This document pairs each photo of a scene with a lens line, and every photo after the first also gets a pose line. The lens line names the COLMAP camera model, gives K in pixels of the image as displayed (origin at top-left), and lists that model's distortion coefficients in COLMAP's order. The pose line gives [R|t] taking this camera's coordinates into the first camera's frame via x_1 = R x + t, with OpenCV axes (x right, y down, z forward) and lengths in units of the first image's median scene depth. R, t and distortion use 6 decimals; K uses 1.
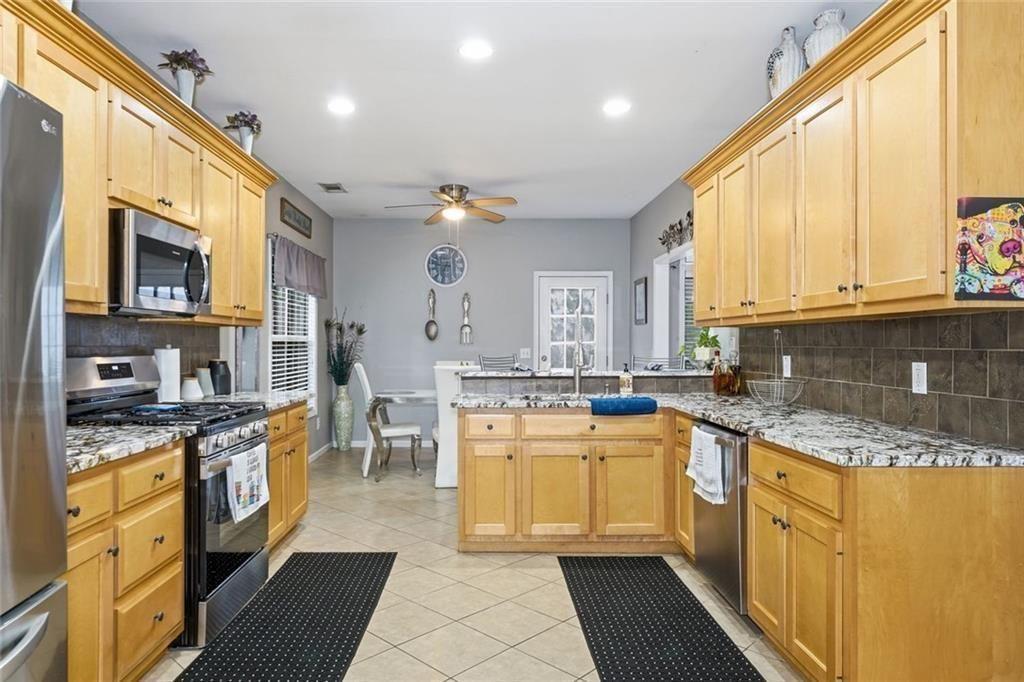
lens RADIAL K [[593.5, 0, 512.0], [0, 593.5, 341.0], [0, 0, 1]] dist [0.001831, 0.000272]
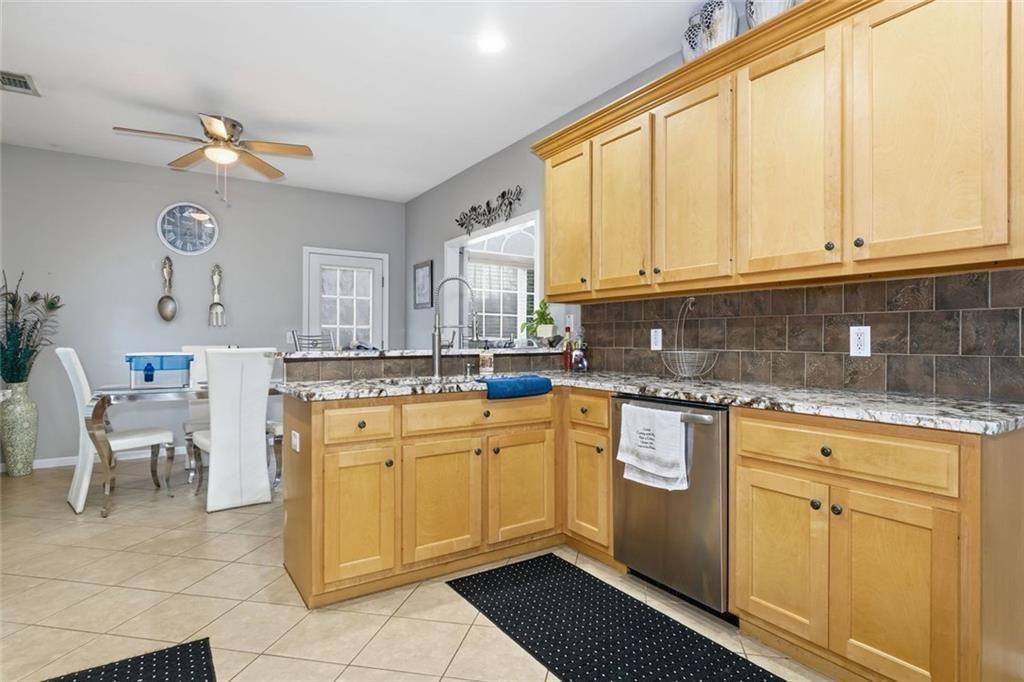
lens RADIAL K [[499.5, 0, 494.7], [0, 499.5, 340.3], [0, 0, 1]] dist [-0.004224, -0.000578]
pose [[0.854251, 0.000361, 0.519861, -0.211610], [-0.002959, 0.999987, 0.004166, 0.039905], [-0.519853, -0.005097, 0.854241, 0.401943]]
